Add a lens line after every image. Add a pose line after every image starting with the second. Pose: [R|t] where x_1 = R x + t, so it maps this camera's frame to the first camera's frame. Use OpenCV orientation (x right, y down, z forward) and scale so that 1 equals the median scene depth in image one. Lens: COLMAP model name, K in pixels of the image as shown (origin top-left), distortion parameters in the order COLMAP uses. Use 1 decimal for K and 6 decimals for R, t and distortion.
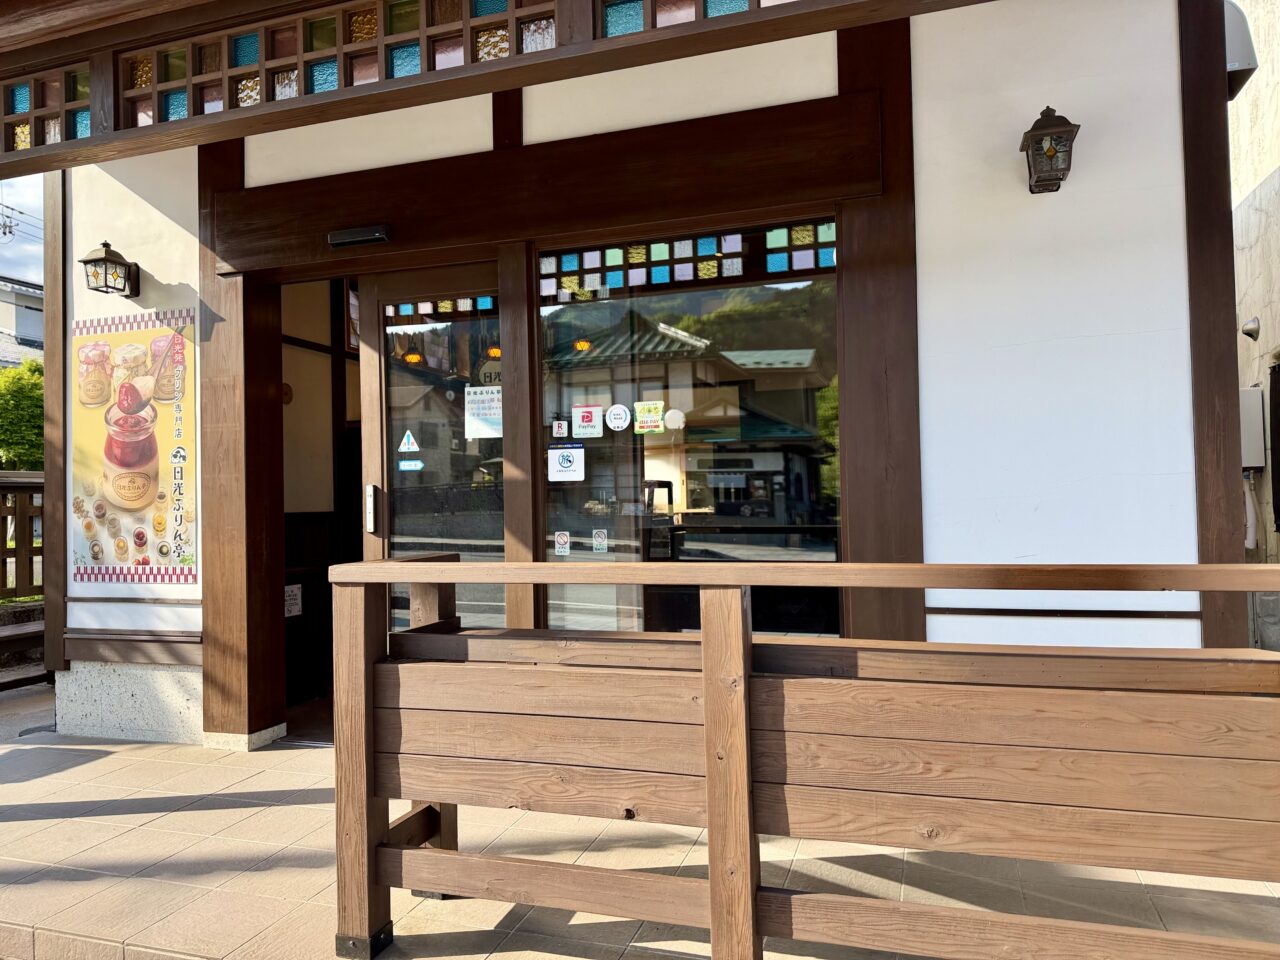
lens RADIAL K [[904.2, 0, 679.5], [0, 904.2, 471.5], [0, 0, 1]] dist [0.103579, -0.160387]
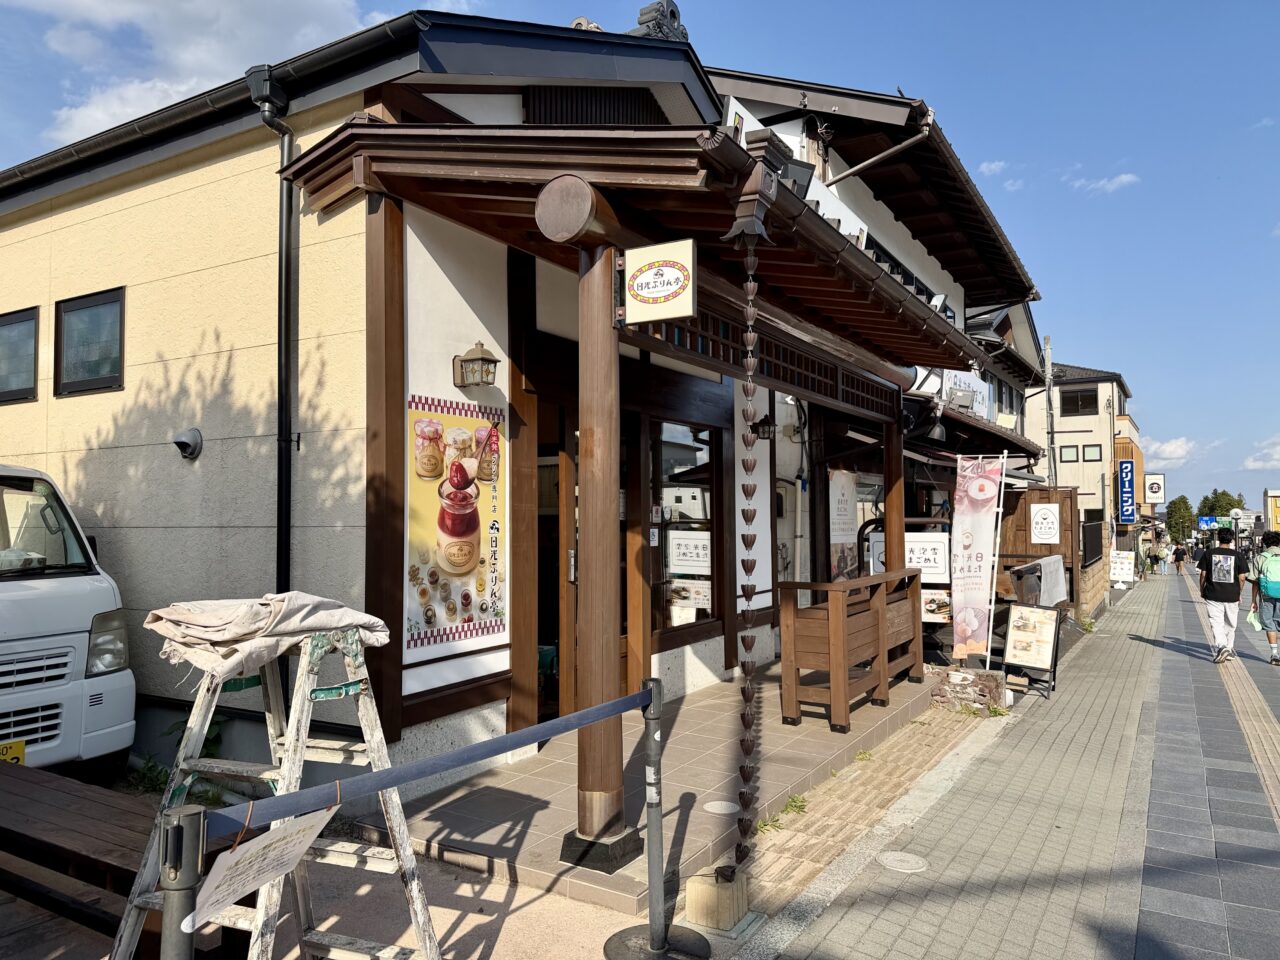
lens RADIAL K [[904.2, 0, 660.0], [0, 904.2, 480.8], [0, 0, 1]] dist [0.103579, -0.160387]
pose [[0.203479, 0.060458, 0.977211, -1.666081], [-0.020444, 0.998136, -0.057496, -0.014383], [-0.978866, -0.008279, 0.204336, 0.537616]]
